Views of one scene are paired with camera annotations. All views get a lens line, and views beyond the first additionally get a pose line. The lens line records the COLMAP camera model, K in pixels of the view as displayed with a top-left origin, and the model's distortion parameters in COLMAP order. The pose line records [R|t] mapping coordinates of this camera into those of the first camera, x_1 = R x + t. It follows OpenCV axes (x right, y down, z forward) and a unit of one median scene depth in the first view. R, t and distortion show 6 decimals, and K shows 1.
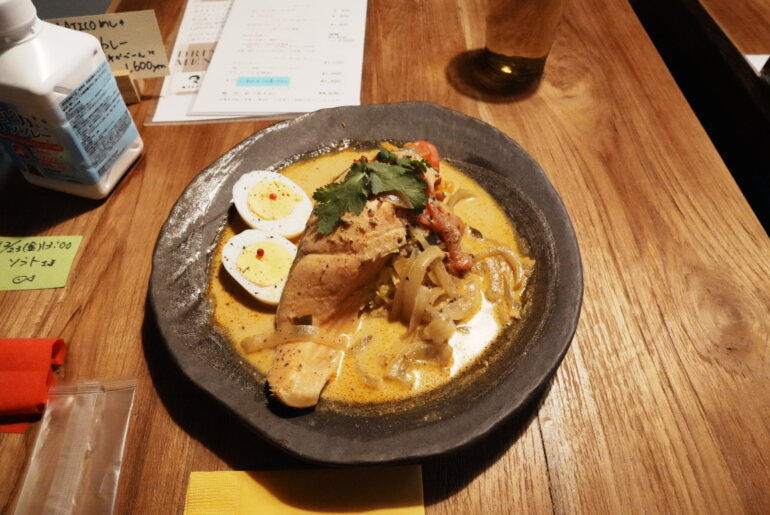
lens RADIAL K [[513.7, 0, 385.0], [0, 513.7, 257.5], [0, 0, 1]] dist [-0.088196, 0.038903]
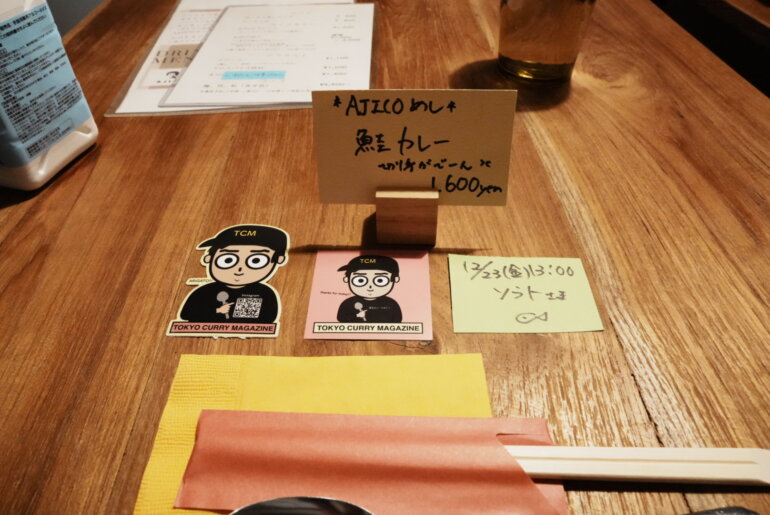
lens RADIAL K [[513.7, 0, 385.0], [0, 513.7, 257.5], [0, 0, 1]] dist [-0.088196, 0.038903]
pose [[0.999838, -0.017981, -0.001084, -0.027919], [0.017562, 0.986376, -0.163567, 0.095790], [0.004010, 0.163521, 0.986532, 0.229471]]
